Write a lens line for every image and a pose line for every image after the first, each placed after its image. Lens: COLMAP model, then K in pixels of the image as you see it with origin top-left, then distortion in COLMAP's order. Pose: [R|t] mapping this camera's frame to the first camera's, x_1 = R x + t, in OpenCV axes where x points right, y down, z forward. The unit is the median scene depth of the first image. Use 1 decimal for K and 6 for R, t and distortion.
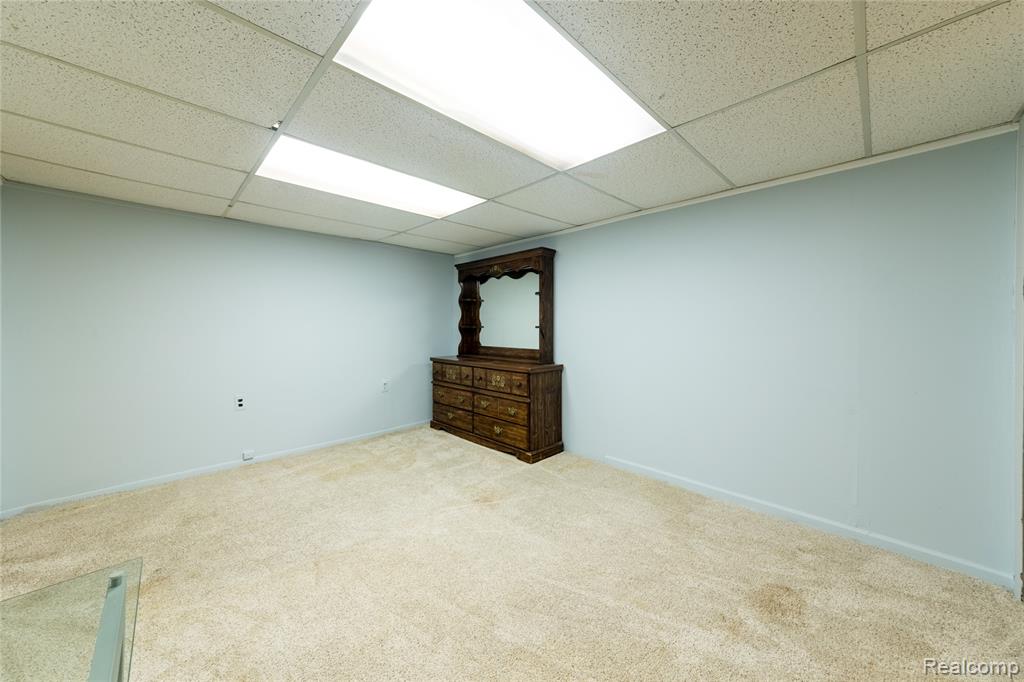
lens RADIAL K [[367.0, 0, 515.9], [0, 367.0, 325.6], [0, 0, 1]] dist [-0.000528, -0.000054]
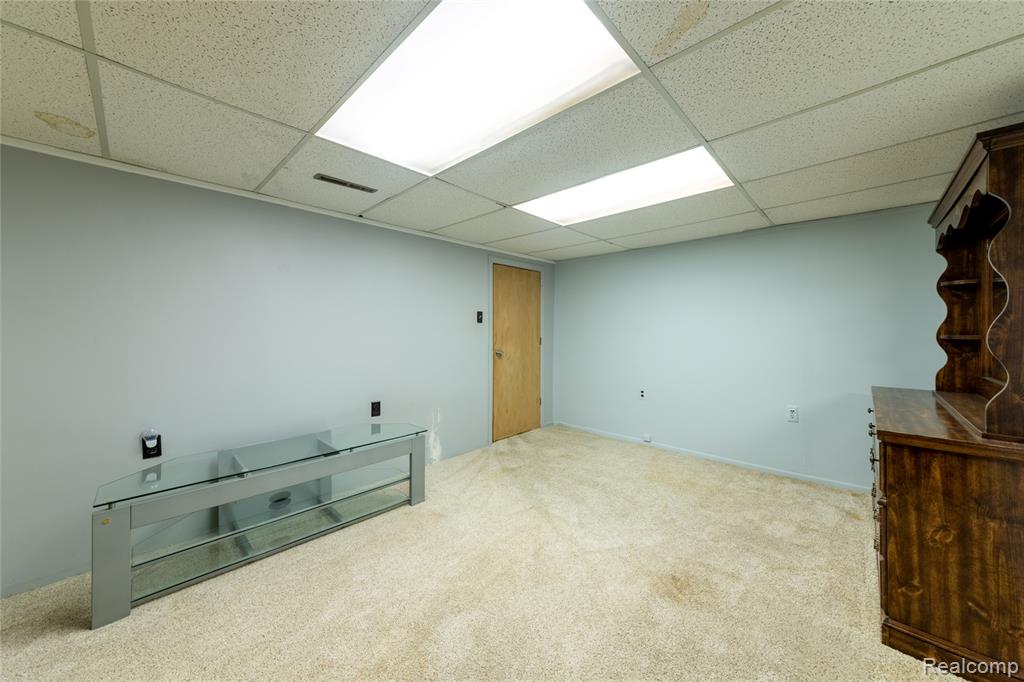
lens RADIAL K [[362.6, 0, 515.7], [0, 362.6, 330.9], [0, 0, 1]] dist [-0.000121, -0.000068]
pose [[0.029530, 0.002821, -0.999560, 0.458901], [-0.003083, 0.999992, 0.002731, -0.006271], [0.999559, 0.003001, 0.029538, 0.517523]]
